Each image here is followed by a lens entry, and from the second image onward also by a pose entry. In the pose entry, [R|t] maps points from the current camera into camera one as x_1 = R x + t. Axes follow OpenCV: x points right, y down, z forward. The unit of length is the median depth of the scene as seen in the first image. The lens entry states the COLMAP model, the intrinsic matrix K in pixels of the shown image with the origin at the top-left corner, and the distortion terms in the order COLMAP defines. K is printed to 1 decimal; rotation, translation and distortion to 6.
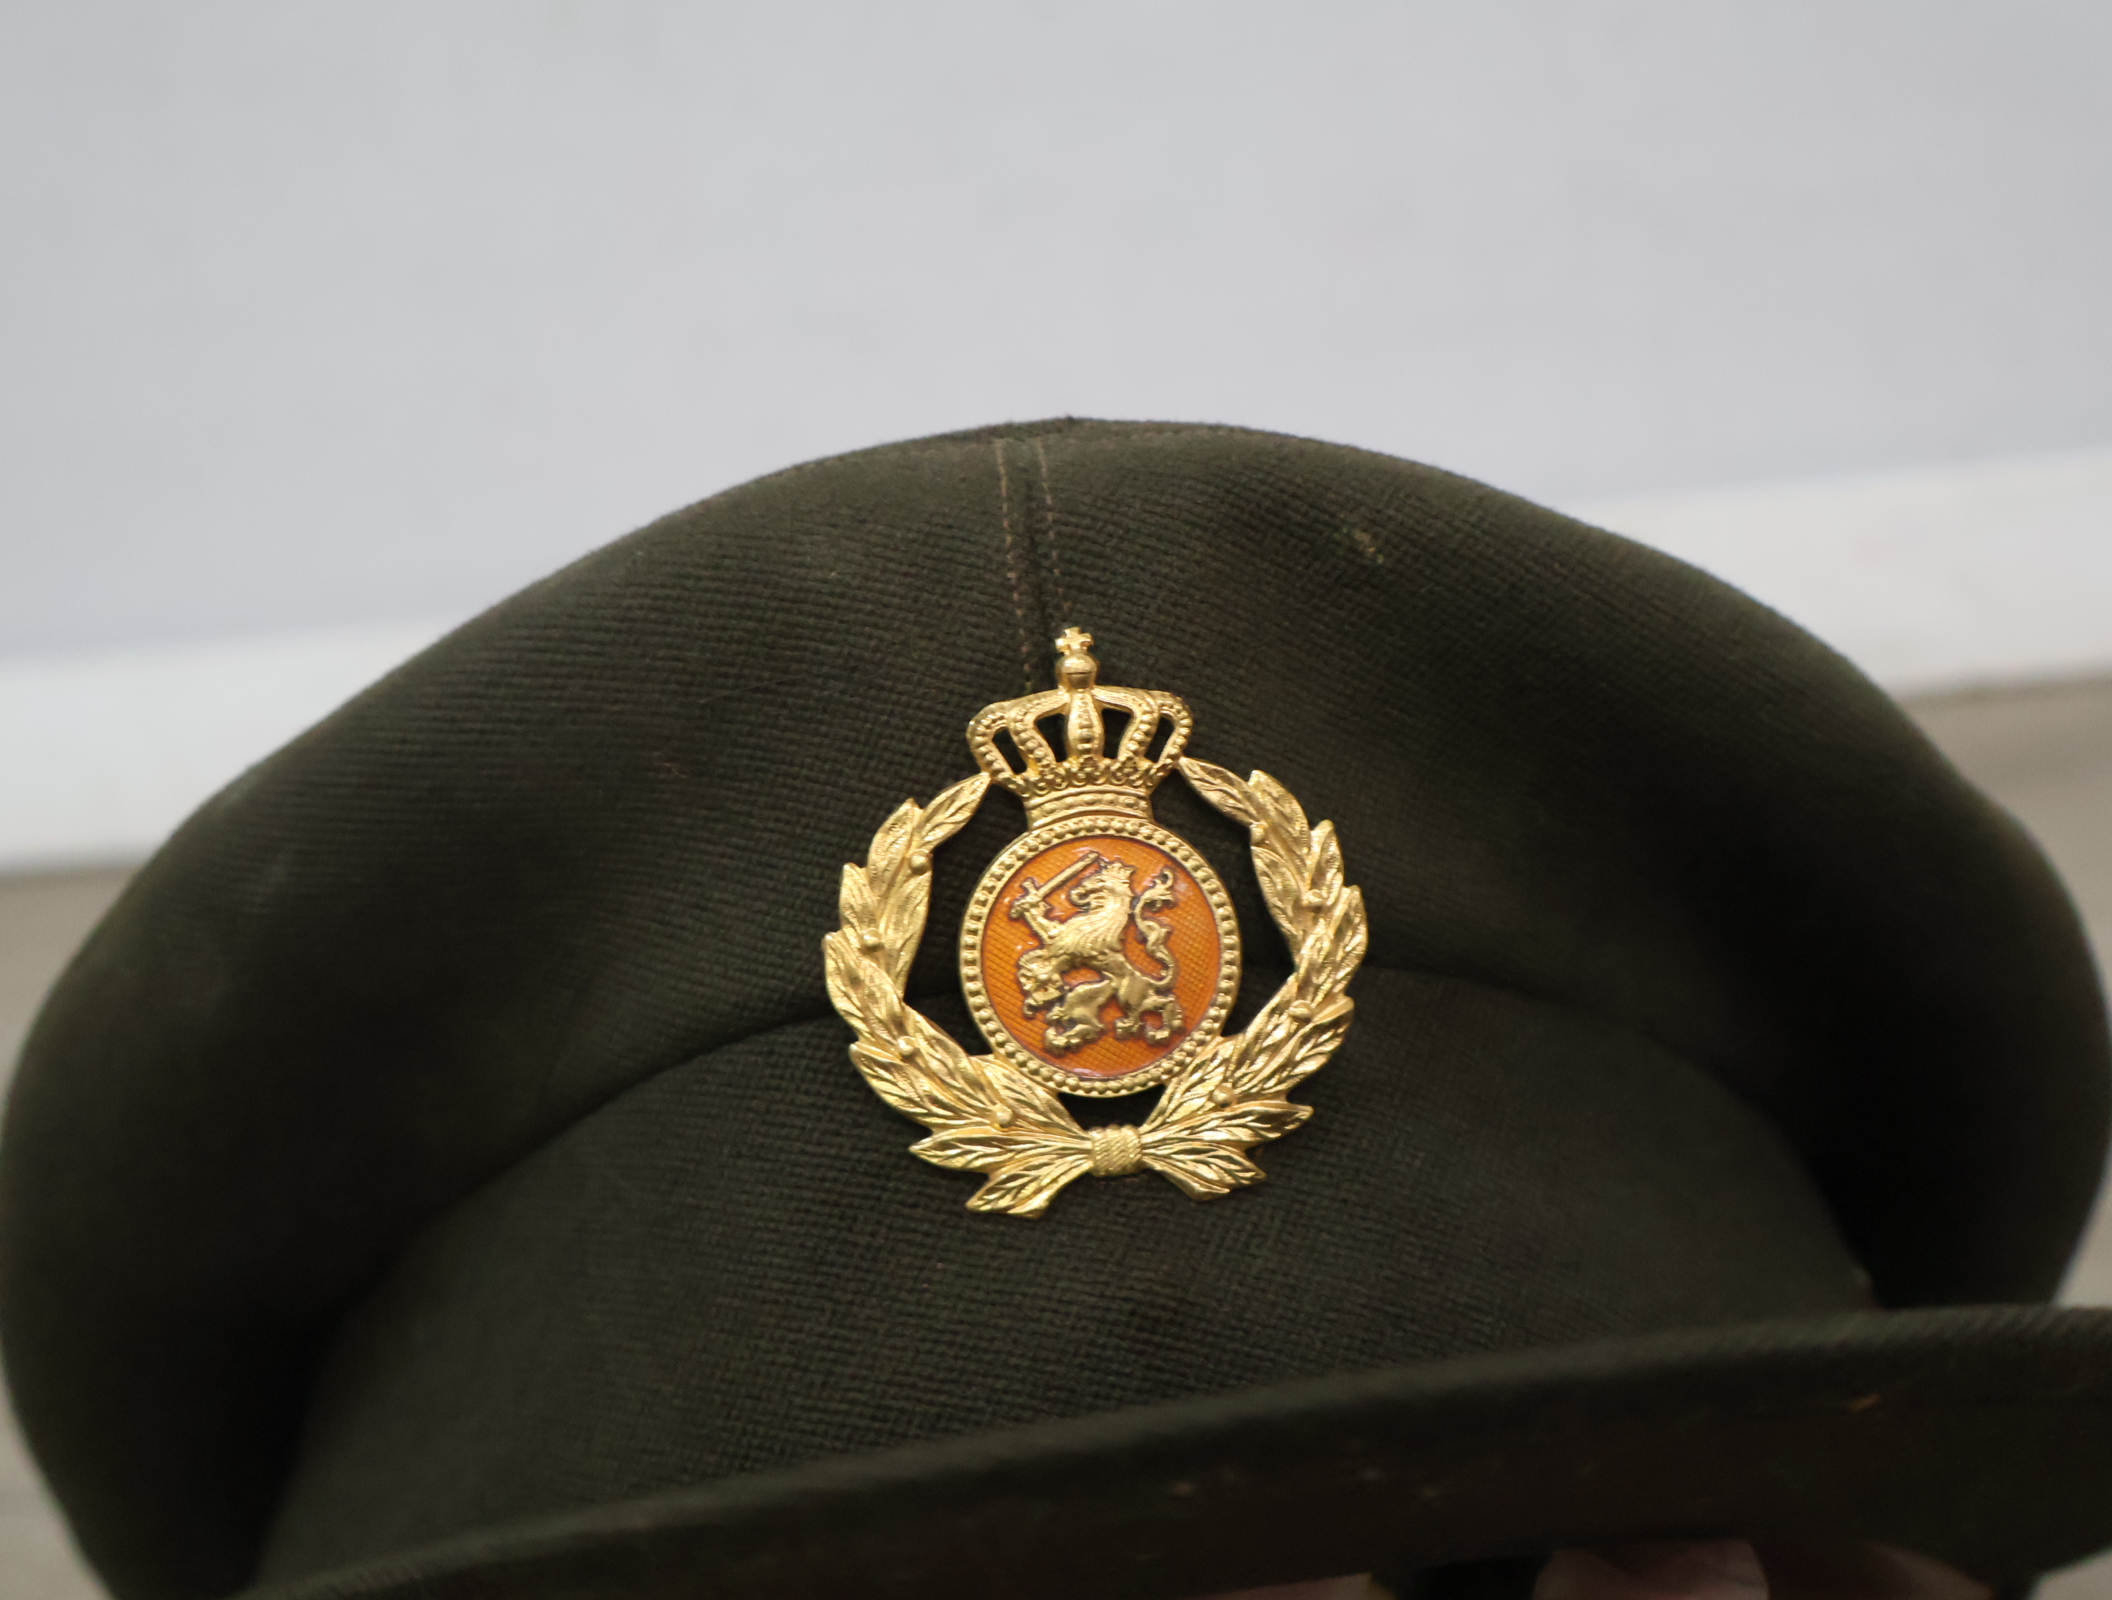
lens RADIAL K [[2589.1, 0, 1056.0], [0, 2589.1, 800.0], [0, 0, 1]] dist [0.020833, 0.008136]
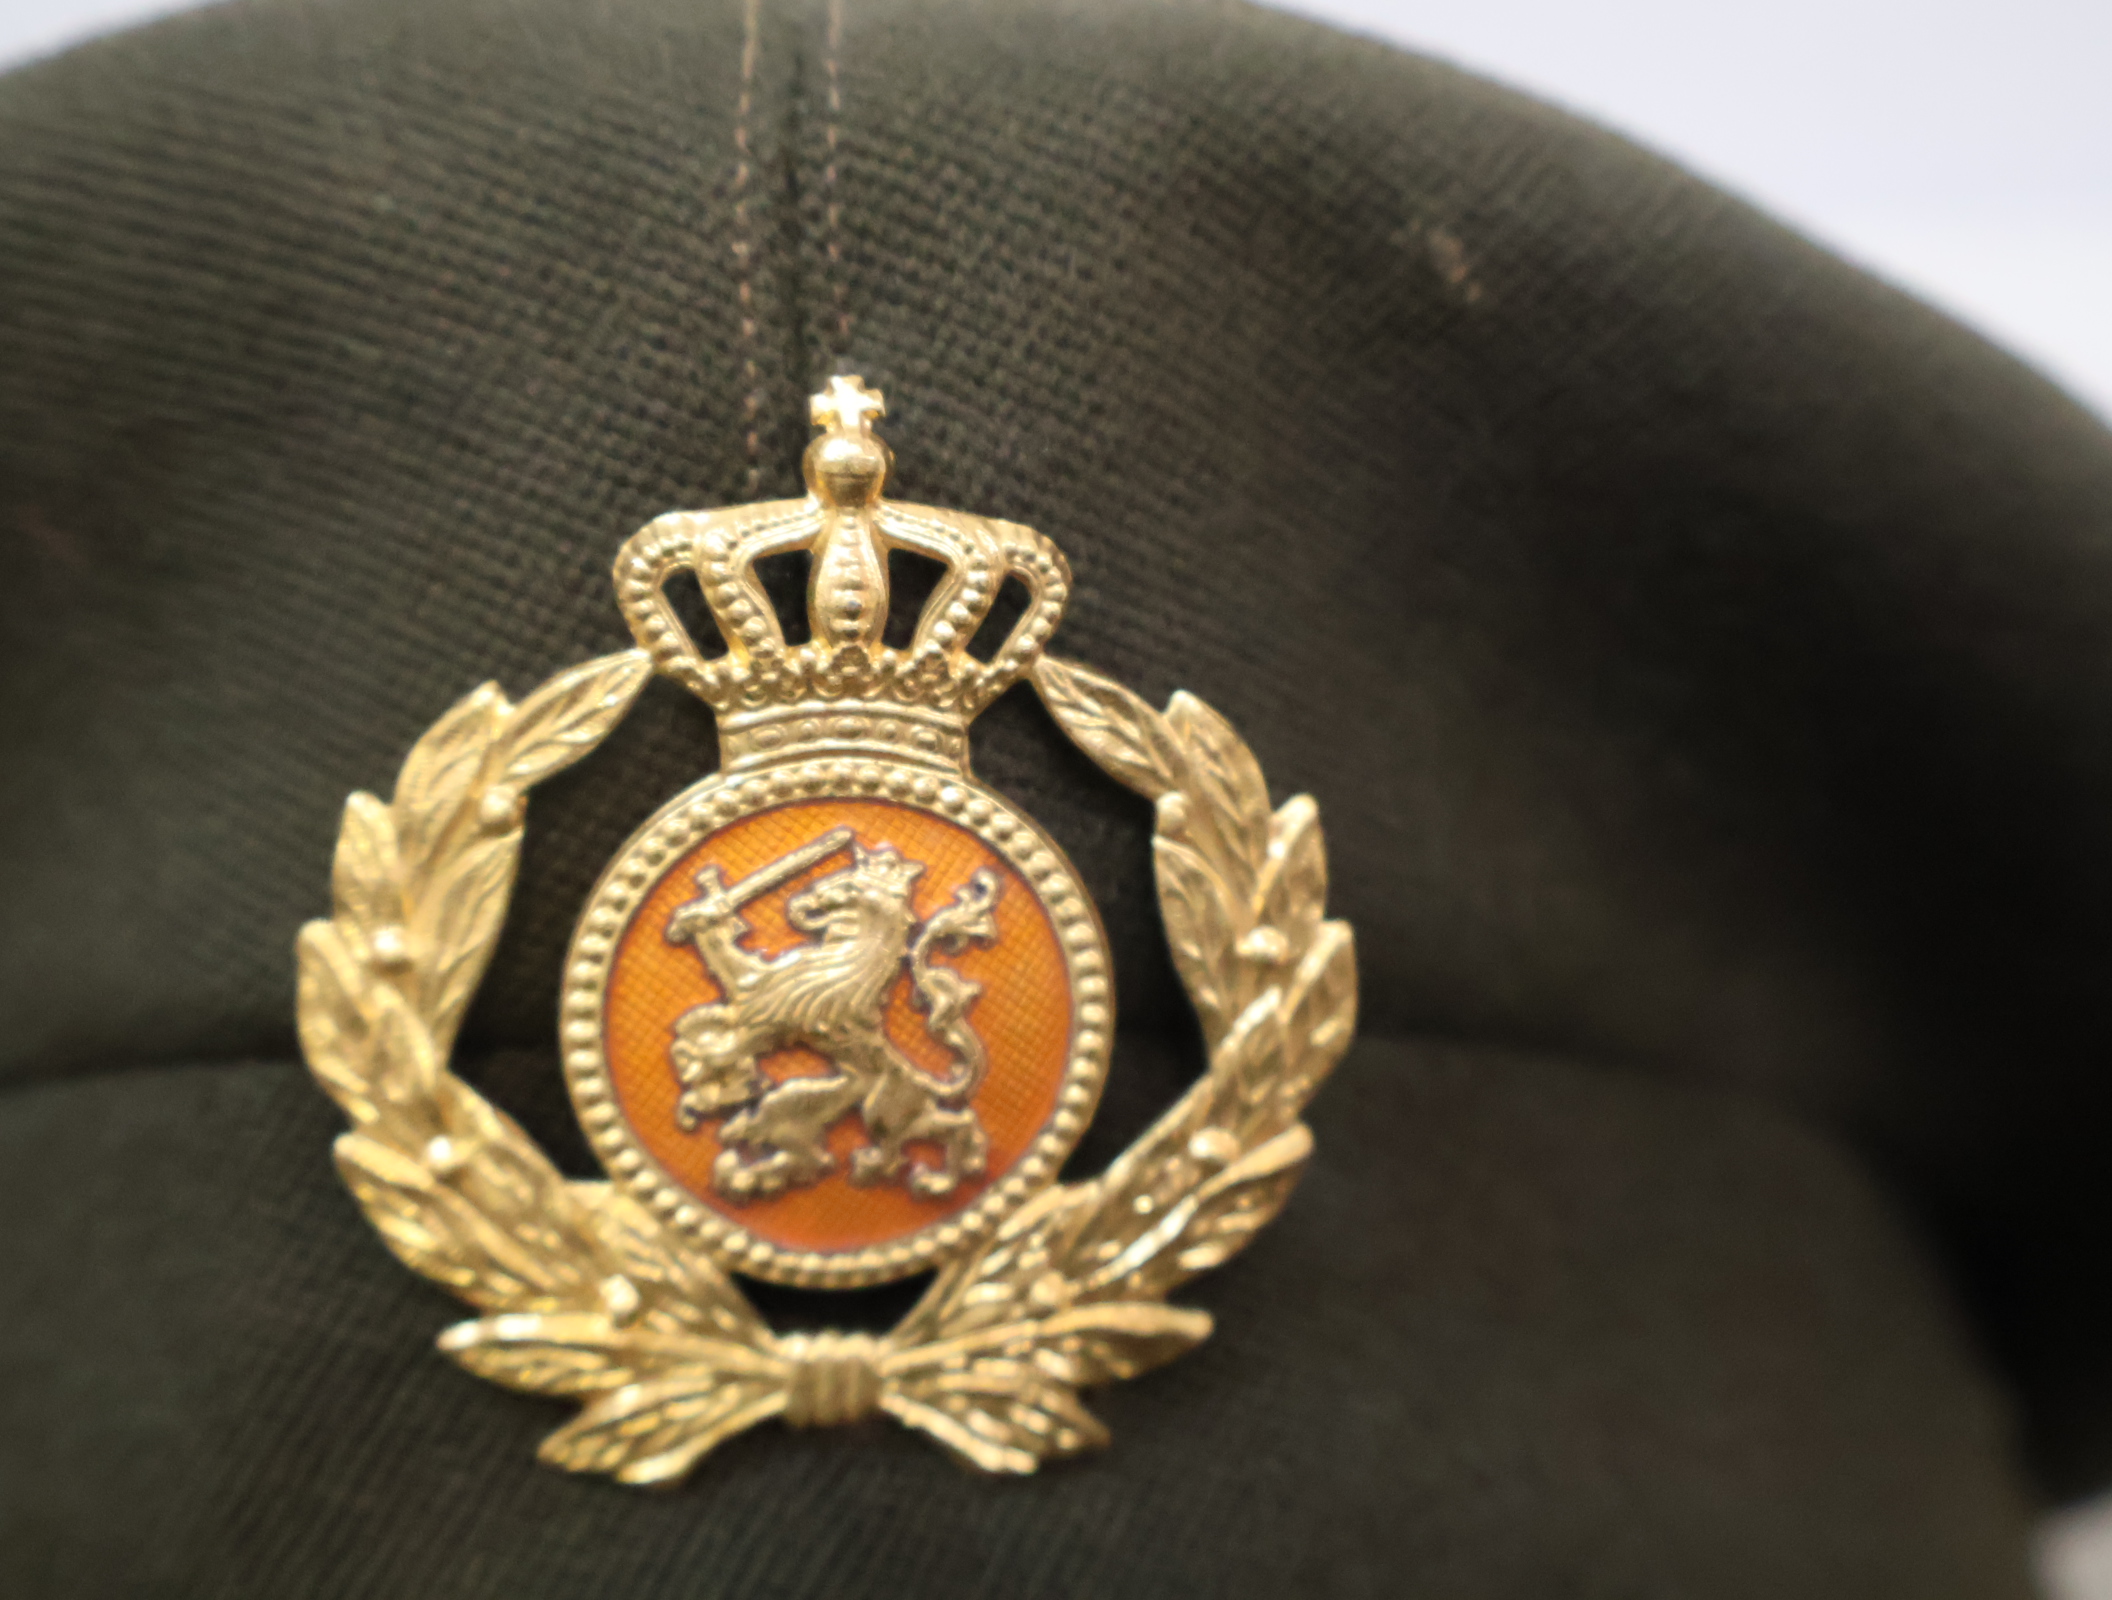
lens RADIAL K [[2589.1, 0, 1056.0], [0, 2589.1, 800.0], [0, 0, 1]] dist [0.020833, 0.008136]
pose [[0.993078, 0.107518, 0.047282, 0.030553], [-0.114270, 0.977520, 0.177192, -0.078520], [-0.027168, -0.181368, 0.983040, 0.494520]]
